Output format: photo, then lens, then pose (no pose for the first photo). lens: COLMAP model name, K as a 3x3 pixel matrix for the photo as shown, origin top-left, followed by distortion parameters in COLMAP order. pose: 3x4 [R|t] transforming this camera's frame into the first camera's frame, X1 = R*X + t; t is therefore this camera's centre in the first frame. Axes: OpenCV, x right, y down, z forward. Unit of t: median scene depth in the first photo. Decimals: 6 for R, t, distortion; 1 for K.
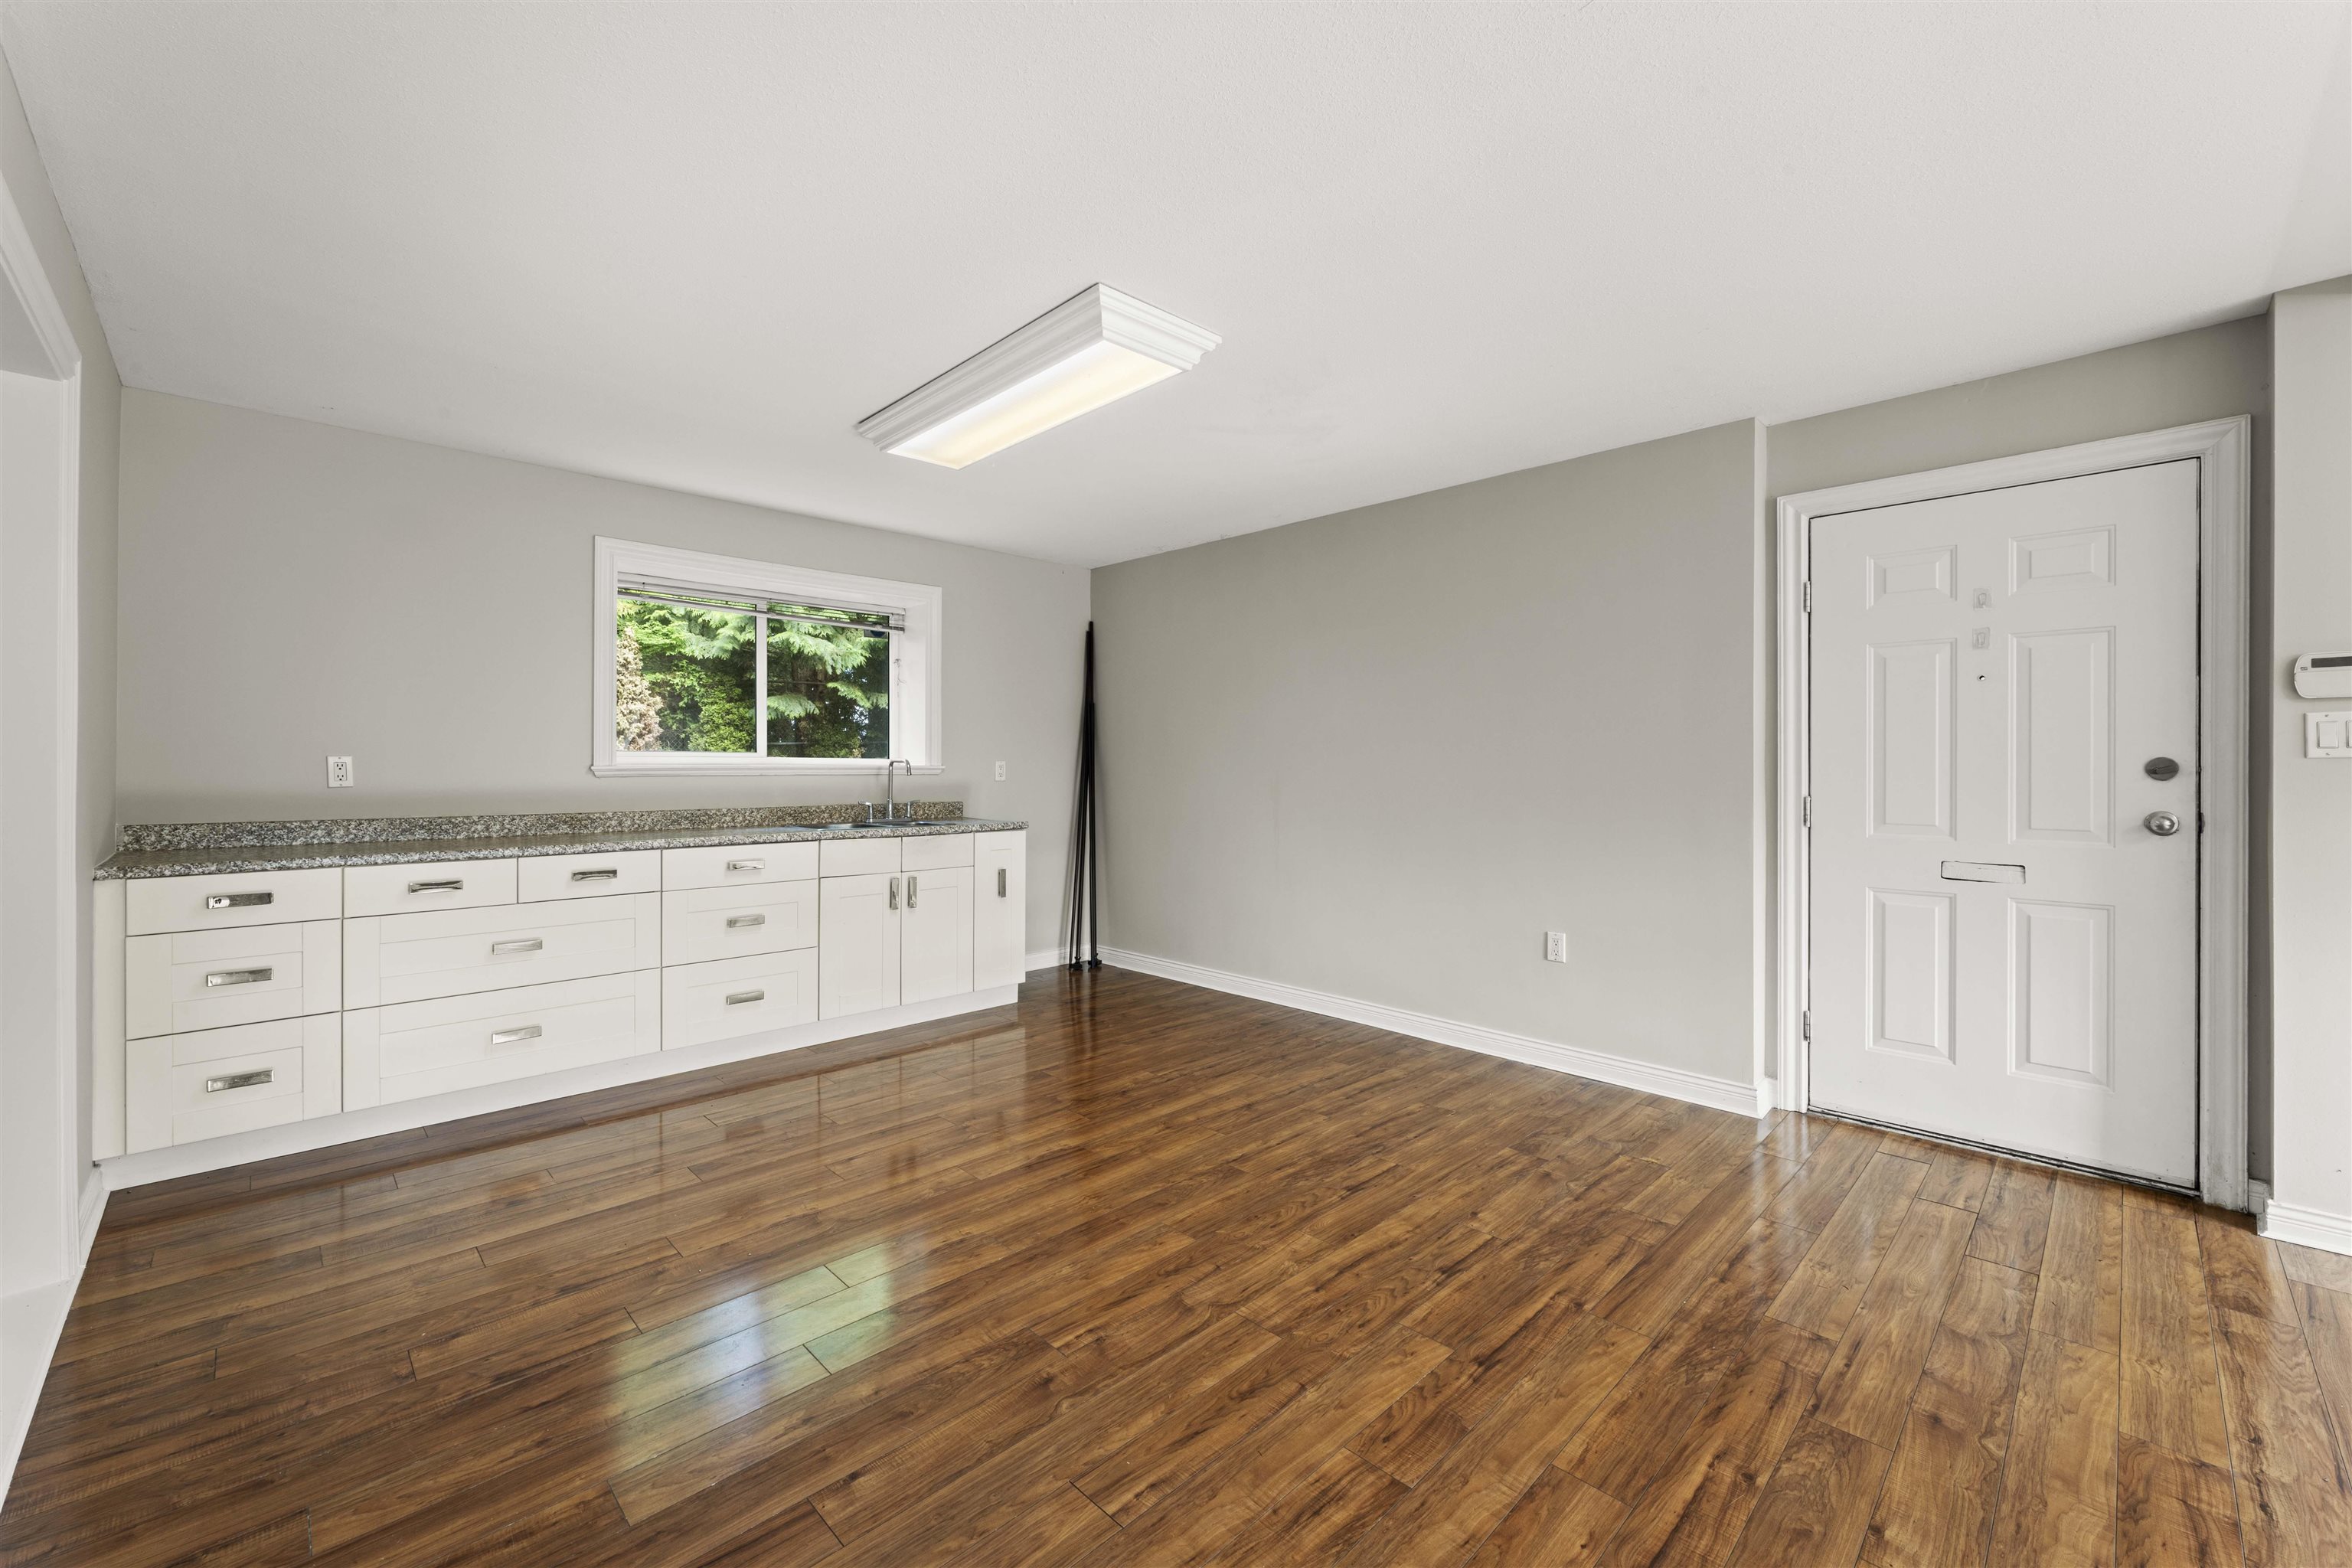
lens RADIAL K [[947.5, 0, 1150.5], [0, 947.5, 771.6], [0, 0, 1]] dist [-0.000277, -0.001246]
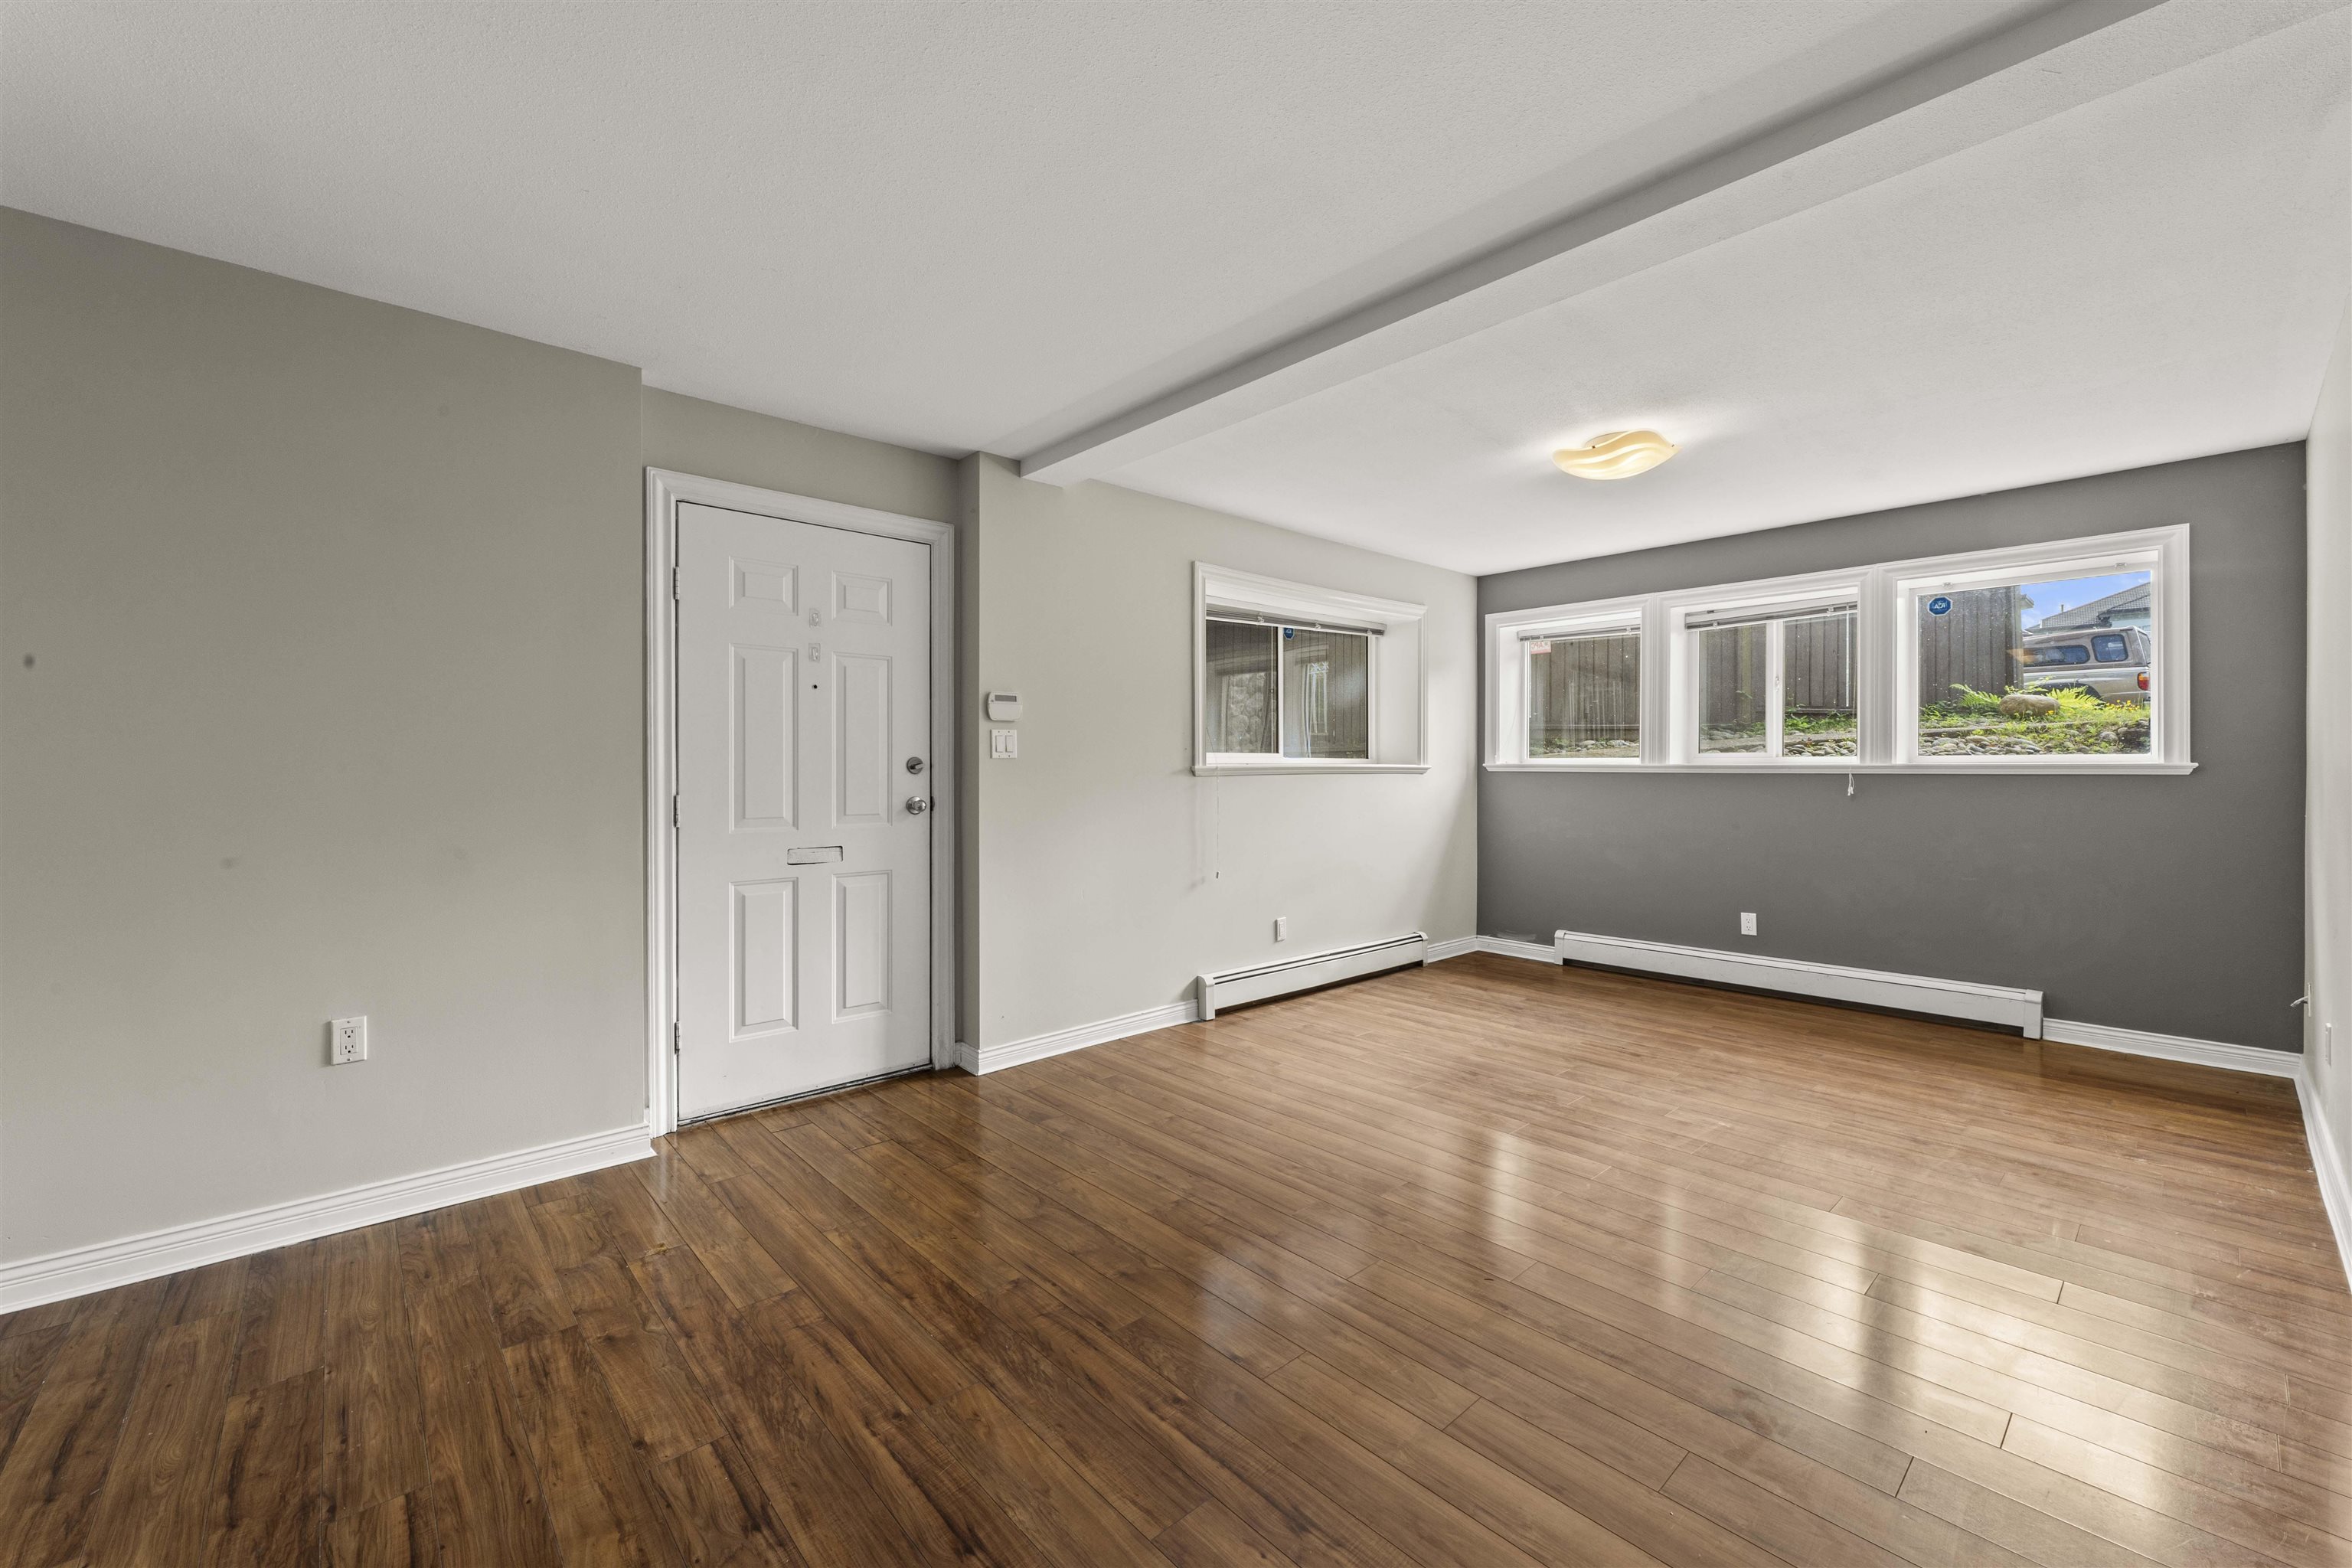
lens RADIAL K [[947.5, 0, 1167.8], [0, 947.5, 771.7], [0, 0, 1]] dist [-0.000277, -0.001246]
pose [[0.026607, -0.006216, 0.999627, -0.275849], [0.004405, 0.999972, 0.006101, -0.000731], [-0.999636, 0.004241, 0.026634, 0.565479]]
